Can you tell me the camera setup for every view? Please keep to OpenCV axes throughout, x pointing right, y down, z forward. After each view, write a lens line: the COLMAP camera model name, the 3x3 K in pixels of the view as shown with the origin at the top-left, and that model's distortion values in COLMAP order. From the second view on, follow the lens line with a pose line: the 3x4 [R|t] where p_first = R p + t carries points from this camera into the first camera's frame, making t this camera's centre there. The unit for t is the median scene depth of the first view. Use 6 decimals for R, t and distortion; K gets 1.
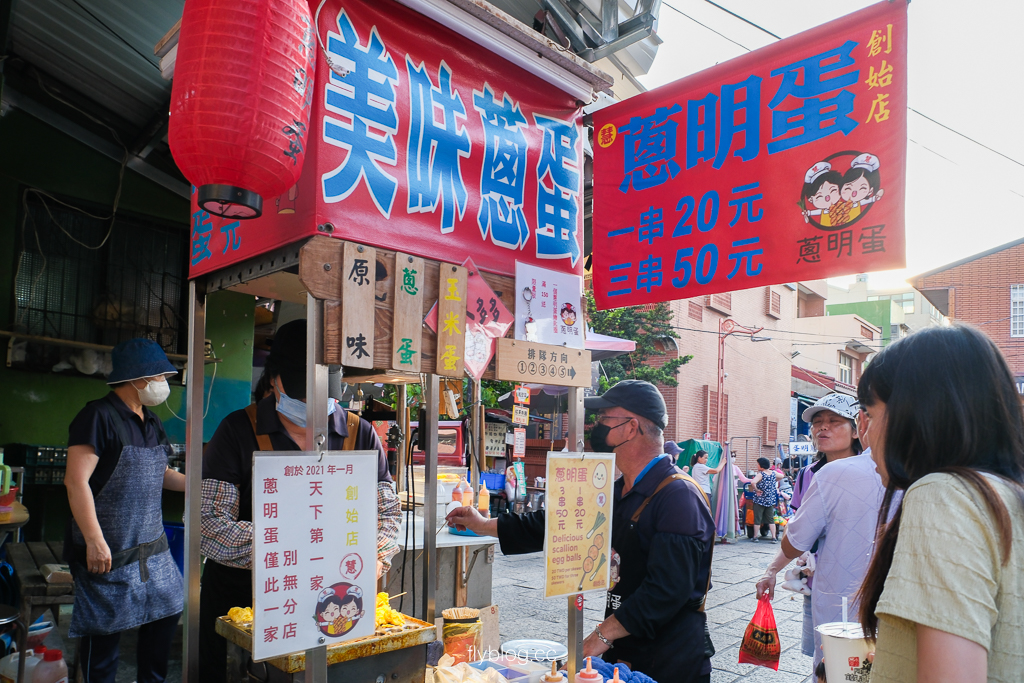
lens RADIAL K [[708.5, 0, 512.0], [0, 708.5, 341.5], [0, 0, 1]] dist [0.000391, -0.000098]
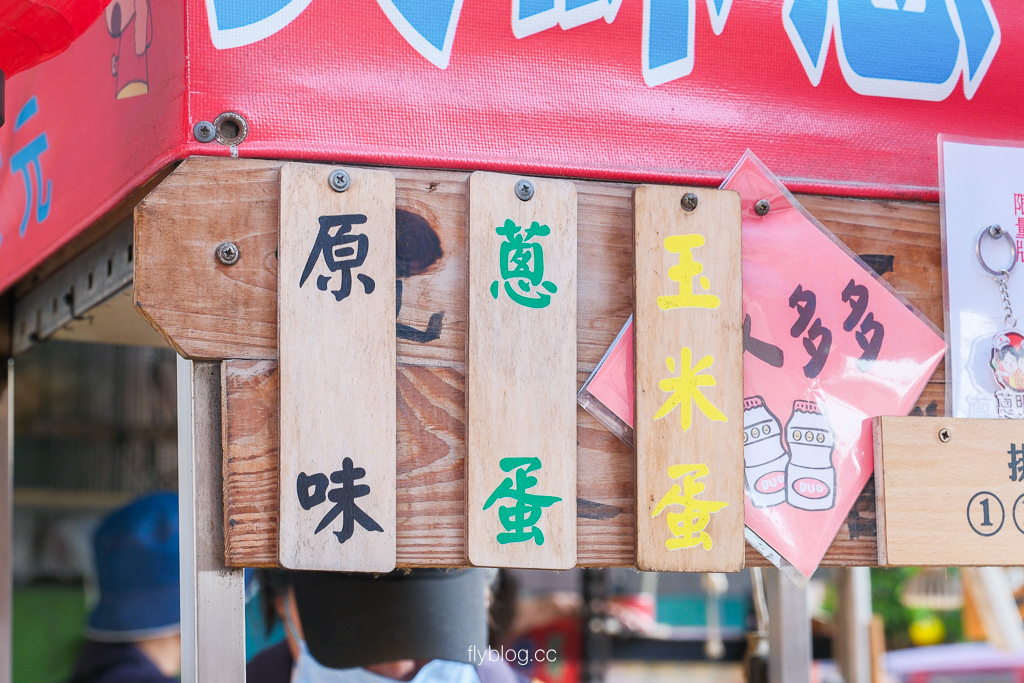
lens RADIAL K [[2177.2, 0, 512.0], [0, 2177.2, 341.5], [0, 0, 1]] dist [0.019589, 0.116589]
pose [[0.925302, -0.092341, -0.367816, 0.191150], [0.086427, 0.995726, -0.032559, -0.023235], [0.369250, -0.001663, 0.929329, 0.145225]]
